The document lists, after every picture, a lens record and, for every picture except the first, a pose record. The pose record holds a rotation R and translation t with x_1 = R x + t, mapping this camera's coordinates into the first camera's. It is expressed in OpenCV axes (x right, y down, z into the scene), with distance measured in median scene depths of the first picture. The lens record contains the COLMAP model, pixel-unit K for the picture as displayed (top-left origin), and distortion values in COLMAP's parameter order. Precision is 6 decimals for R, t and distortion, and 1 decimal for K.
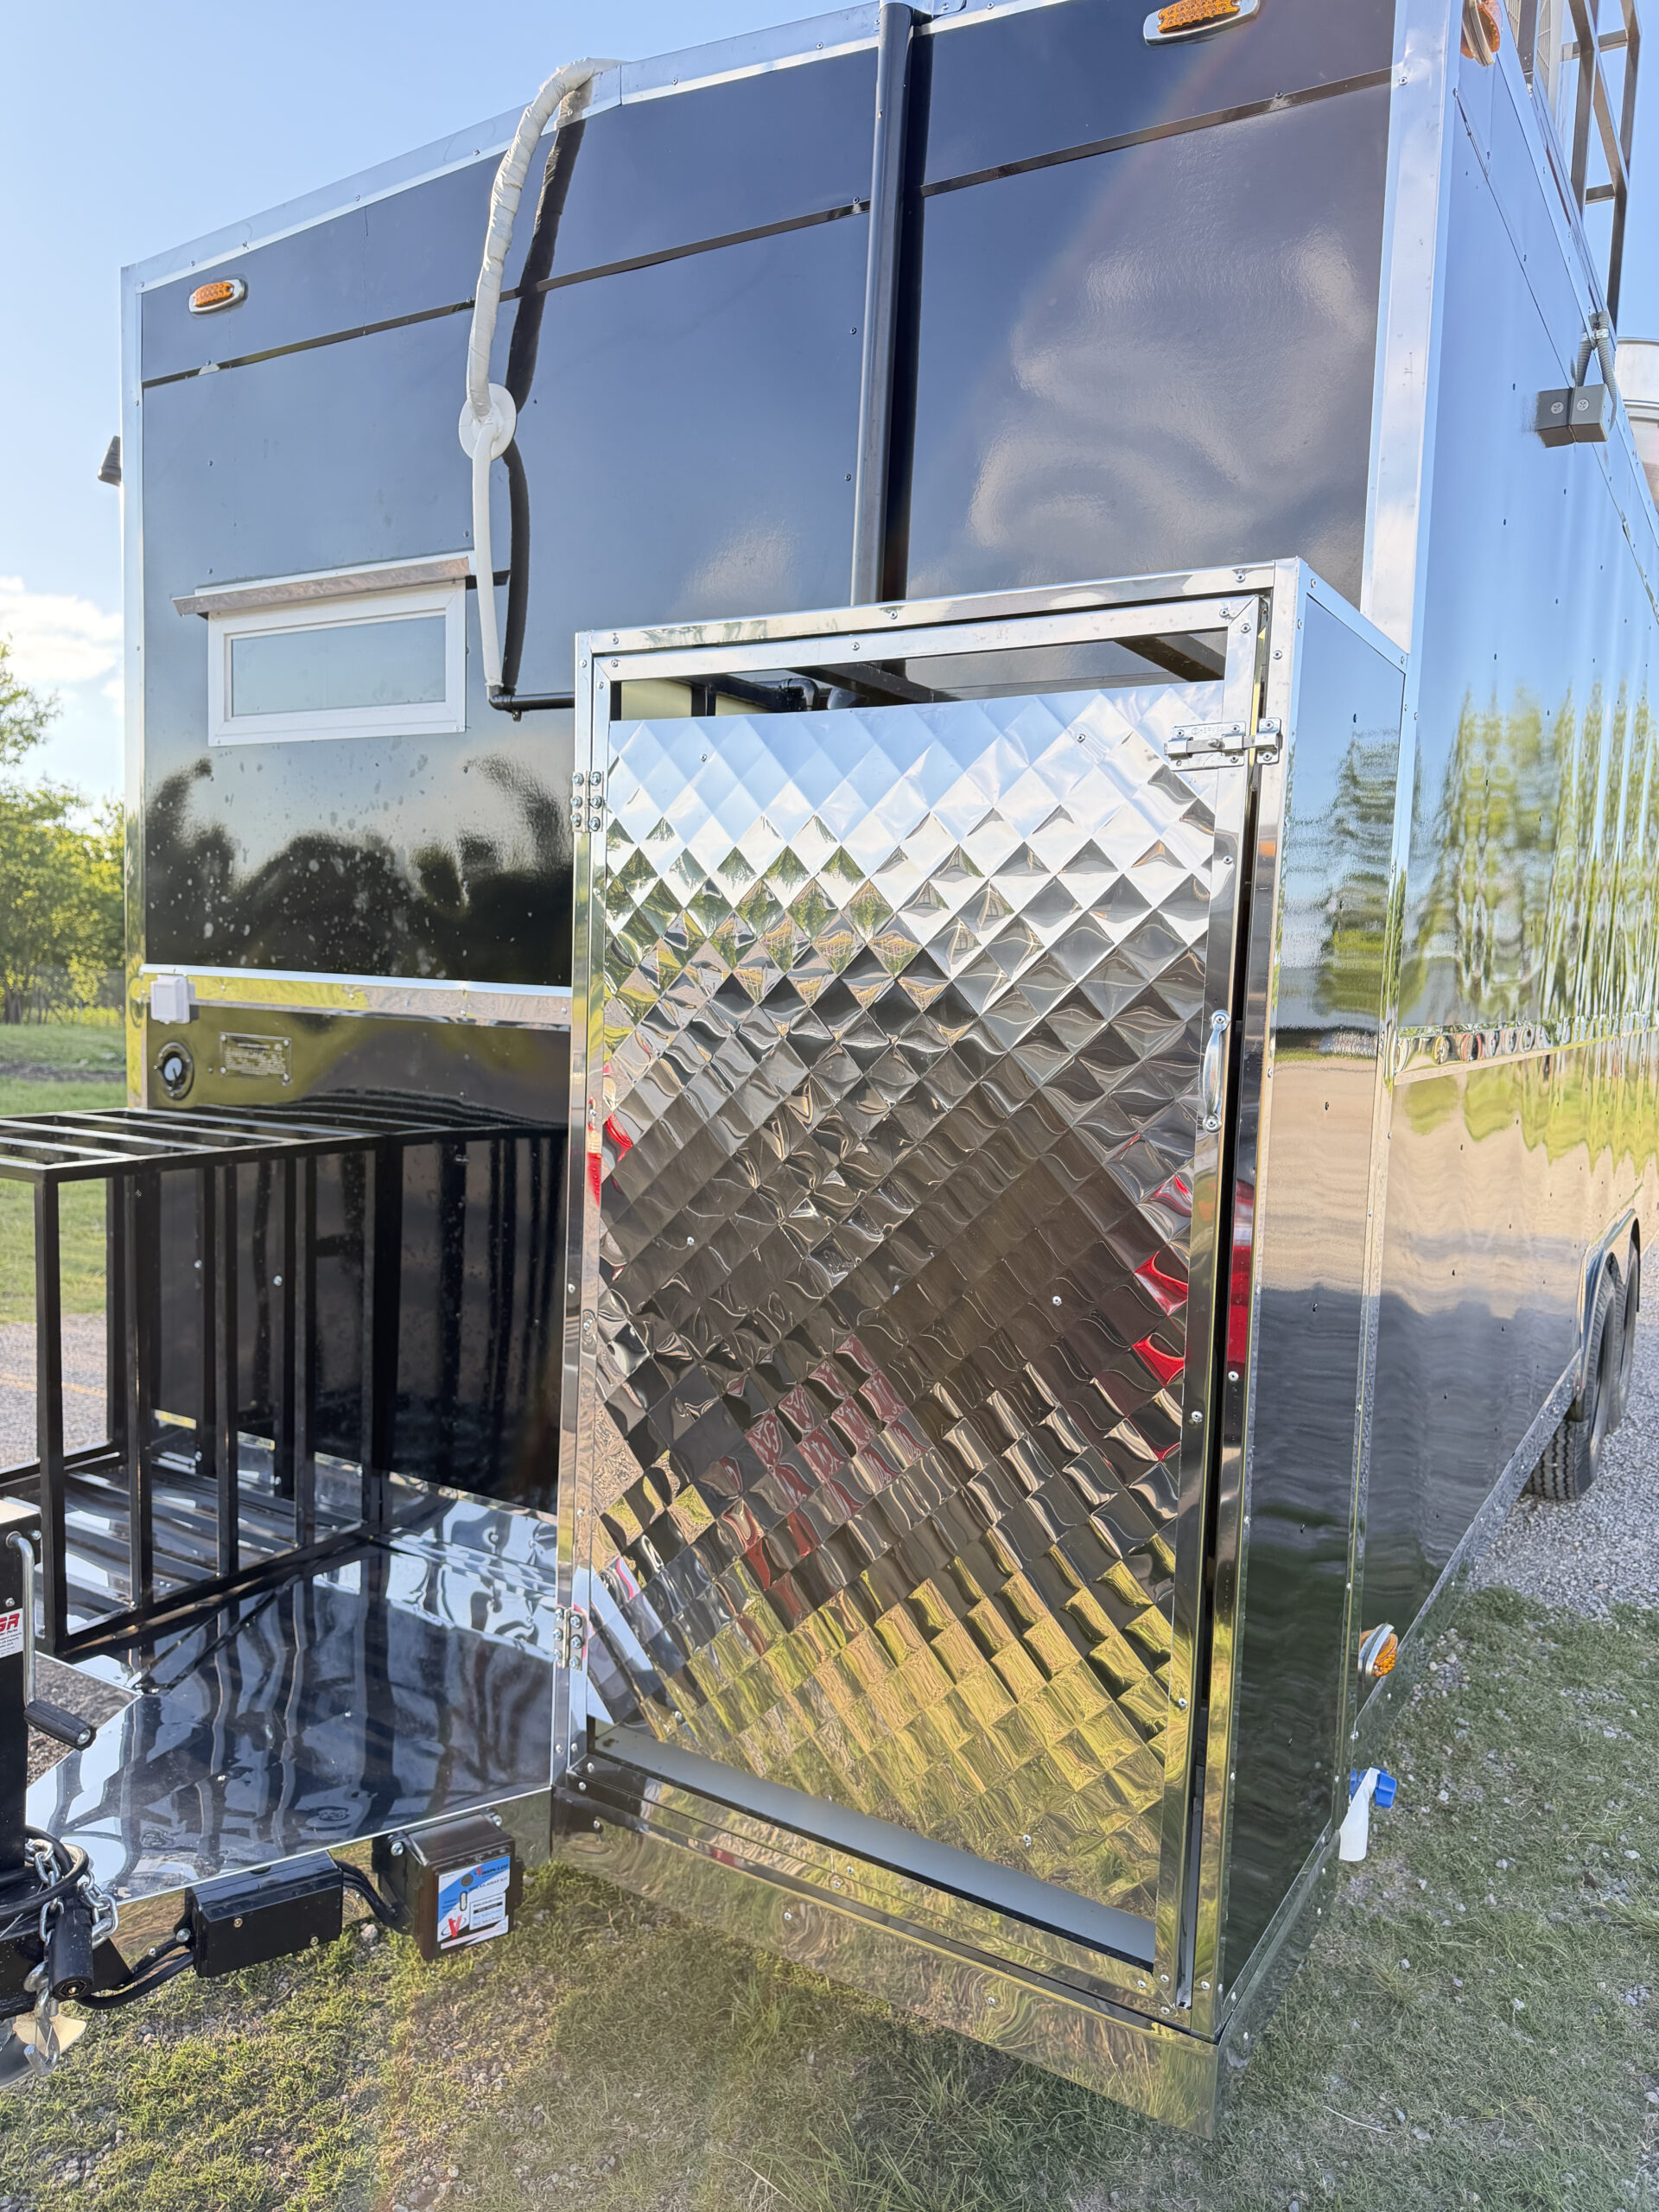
lens RADIAL K [[1561.9, 0, 843.2], [0, 1561.9, 1105.8], [0, 0, 1]] dist [0.039068, -0.050380]
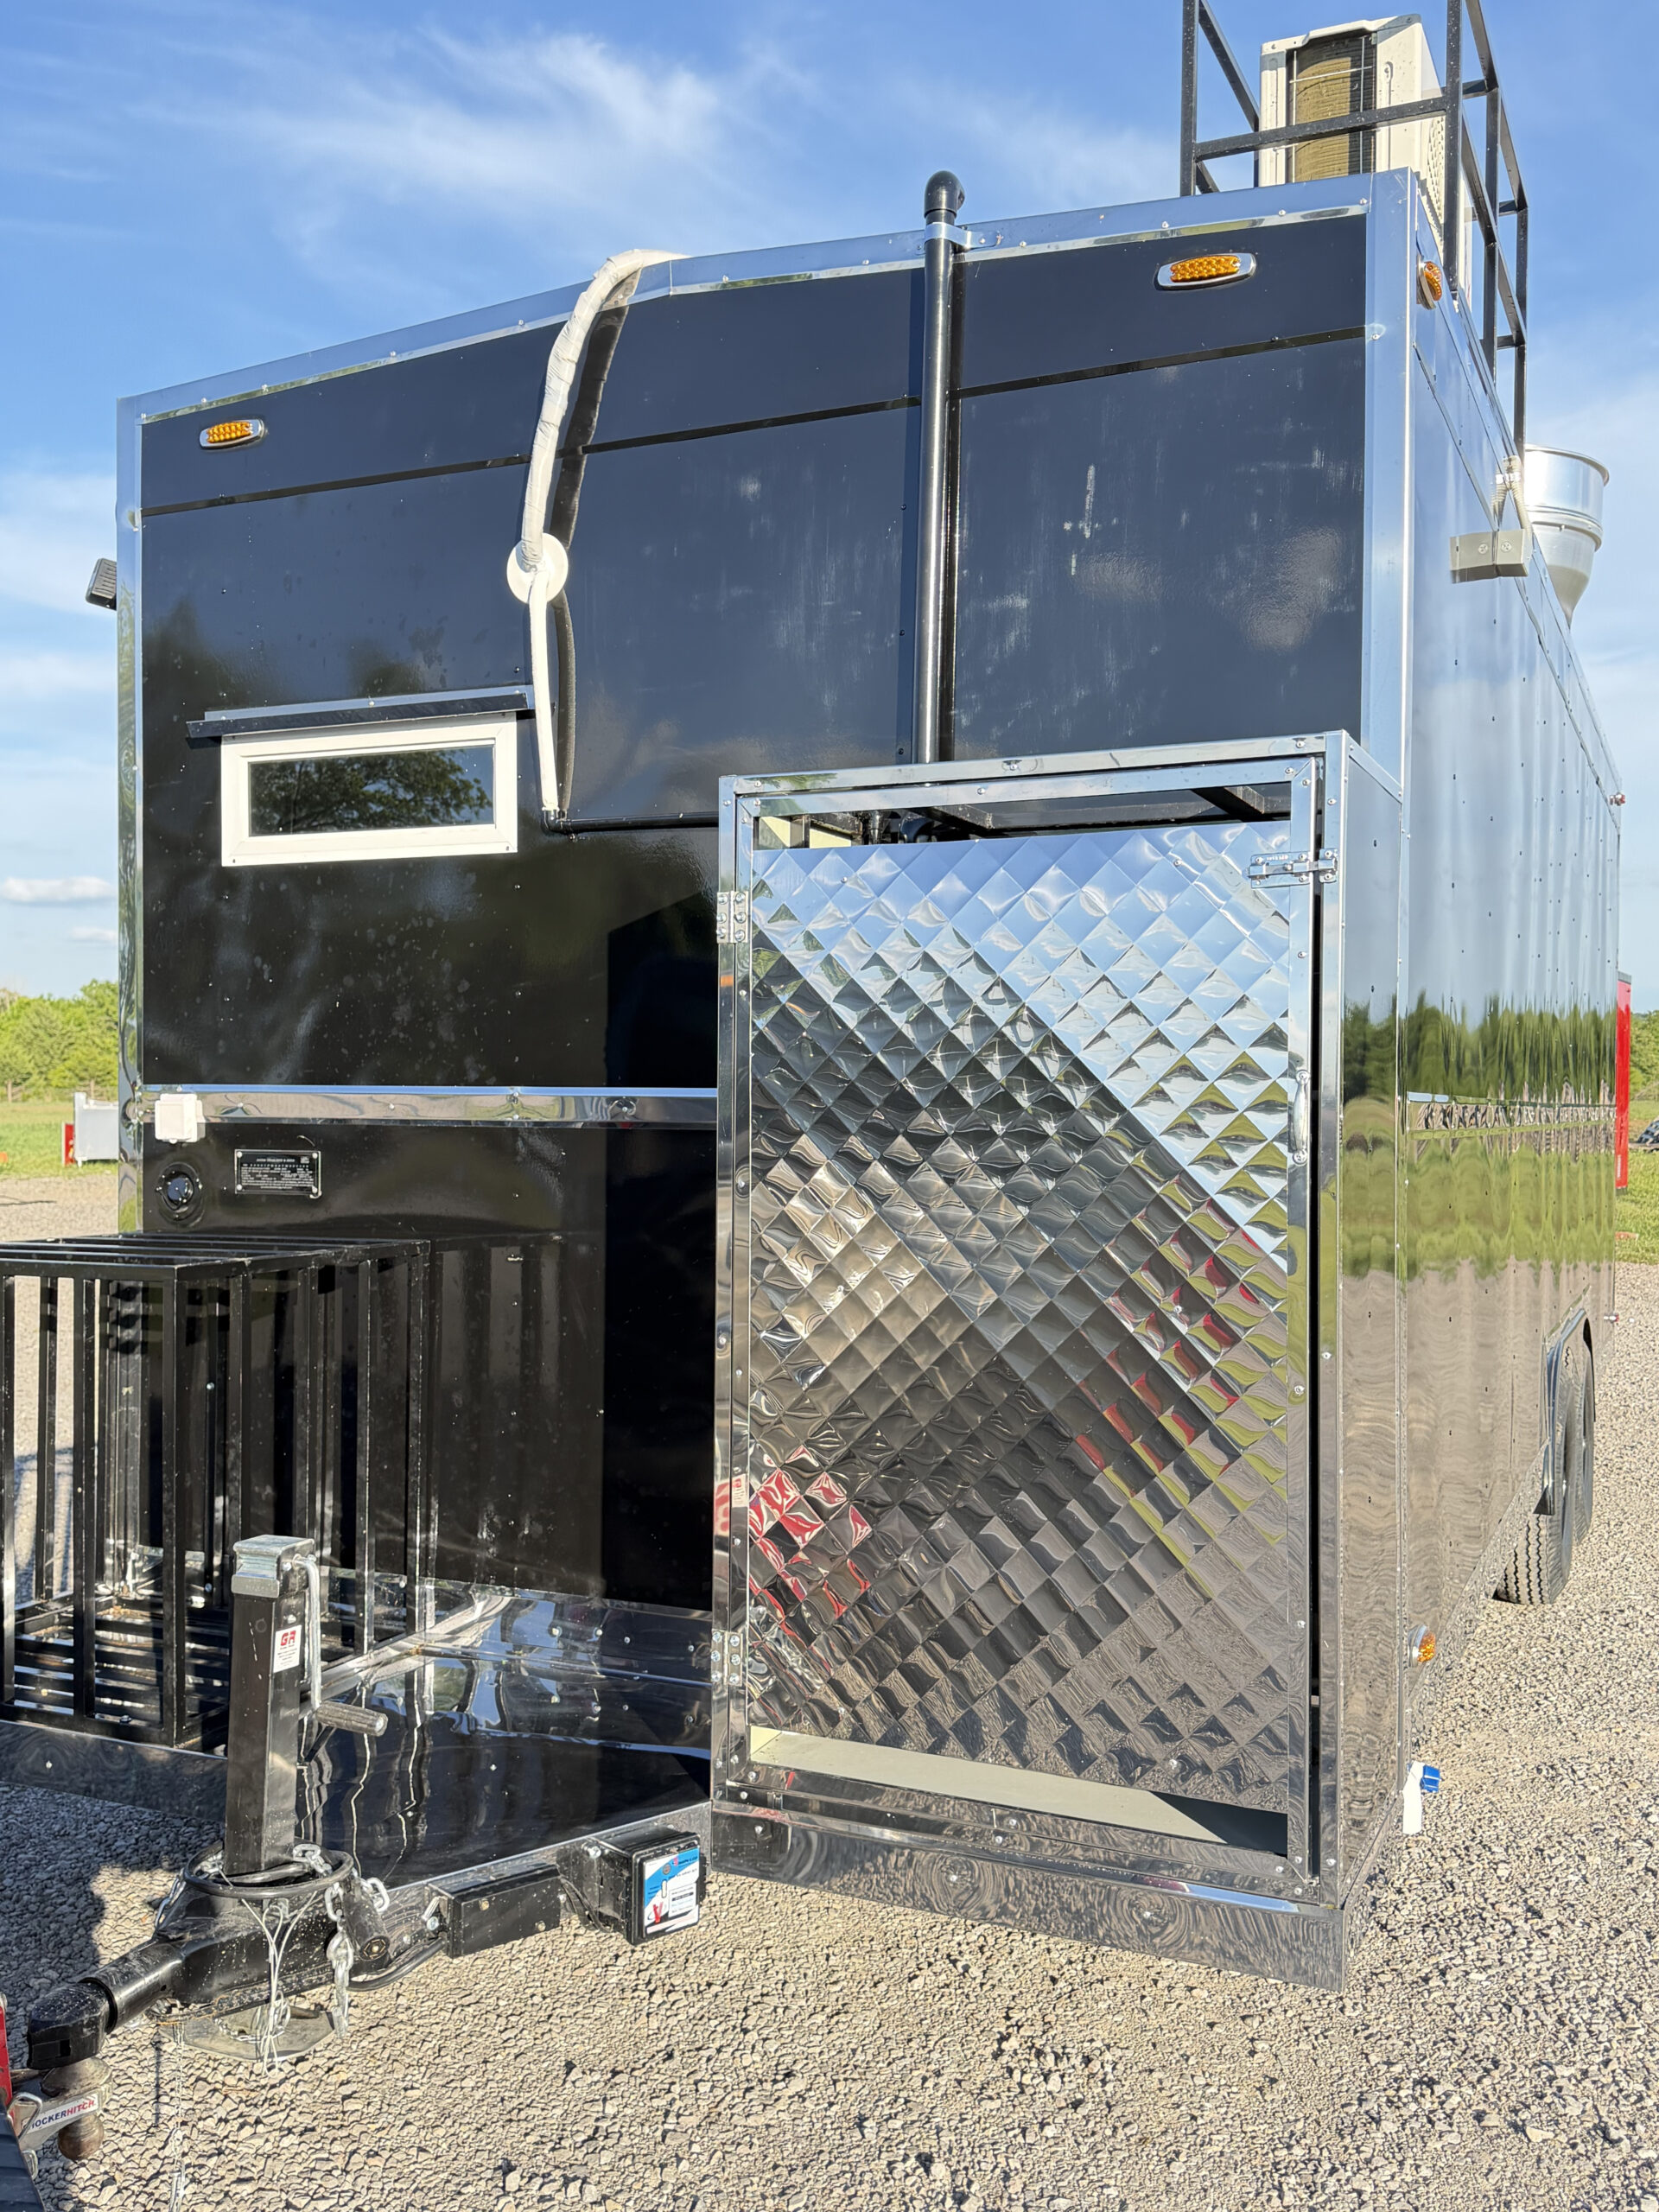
lens RADIAL K [[1953.8, 0, 831.8], [0, 1953.8, 1112.8], [0, 0, 1]] dist [0.120633, -0.251003]
pose [[0.992621, -0.029553, 0.117605, -0.188332], [0.038955, 0.996155, -0.078469, 0.048489], [-0.114834, 0.082472, 0.989955, -0.314884]]
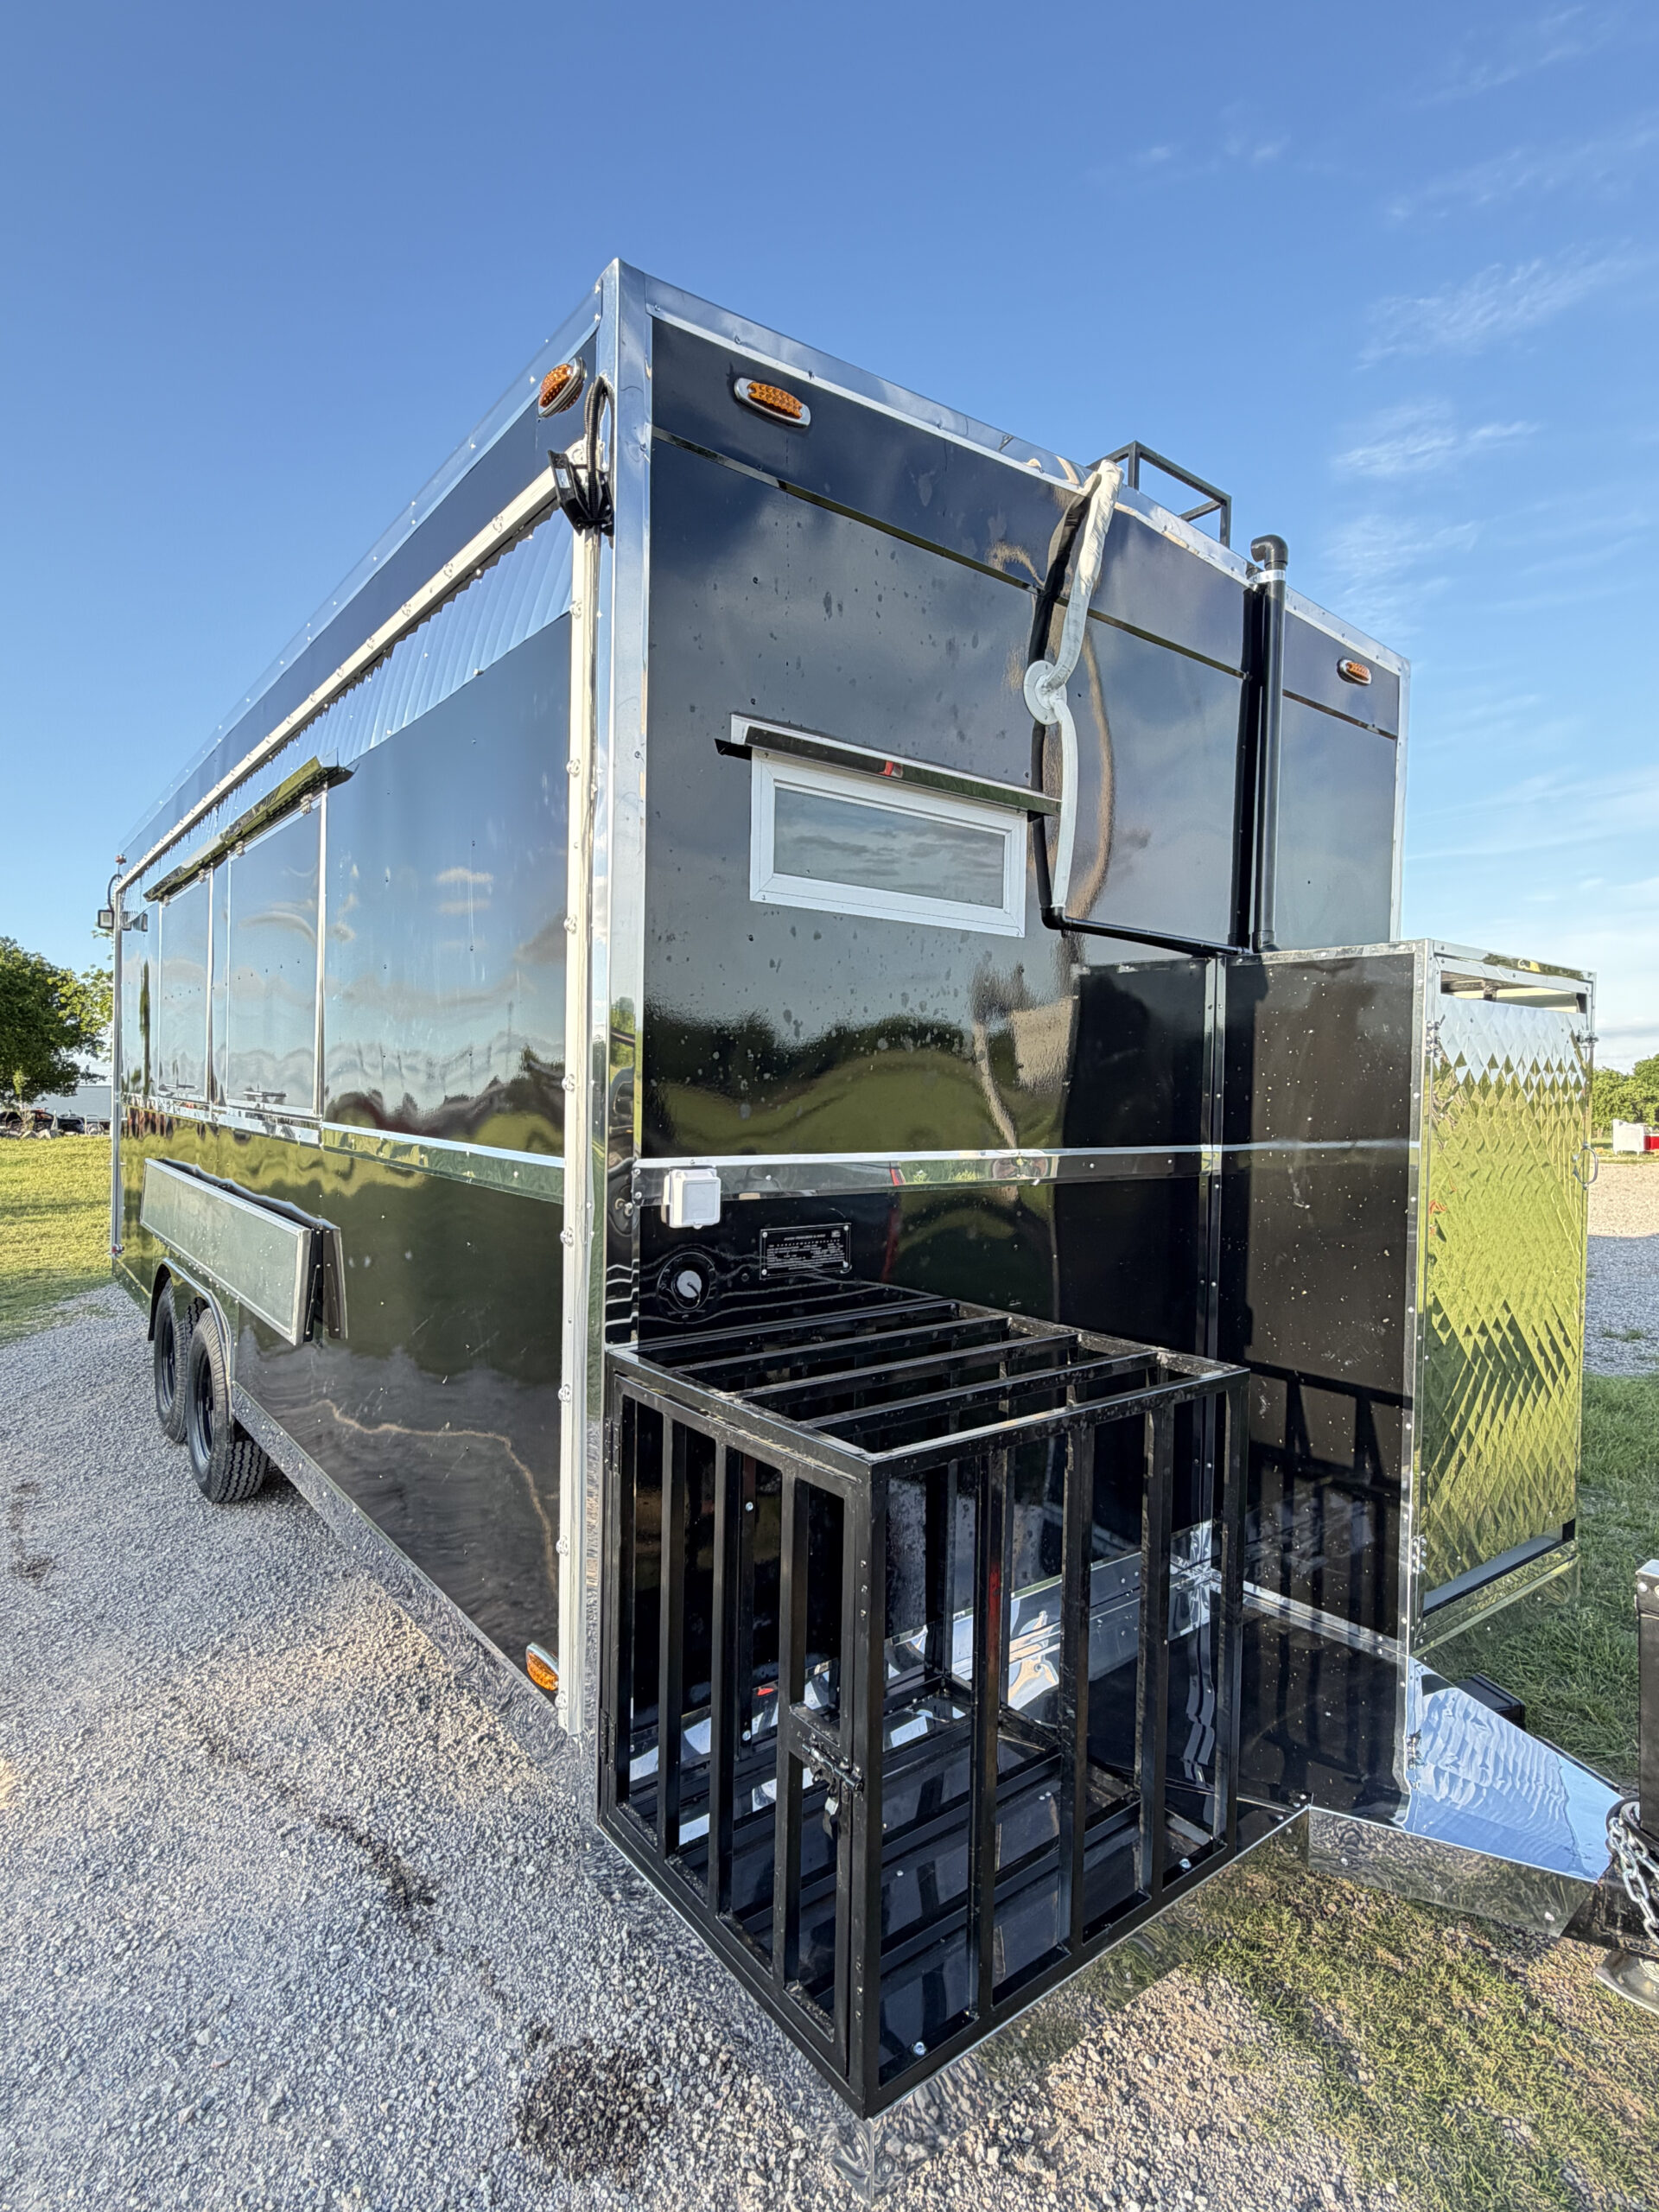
lens RADIAL K [[1151.0, 0, 829.5], [0, 1151.0, 1106.0], [0, 0, 1]] dist [0.001620, -0.001423]
pose [[0.367777, -0.046495, 0.928751, -1.086200], [0.074217, 0.997031, 0.020524, -0.139375], [-0.926948, 0.061380, 0.370136, 0.811786]]
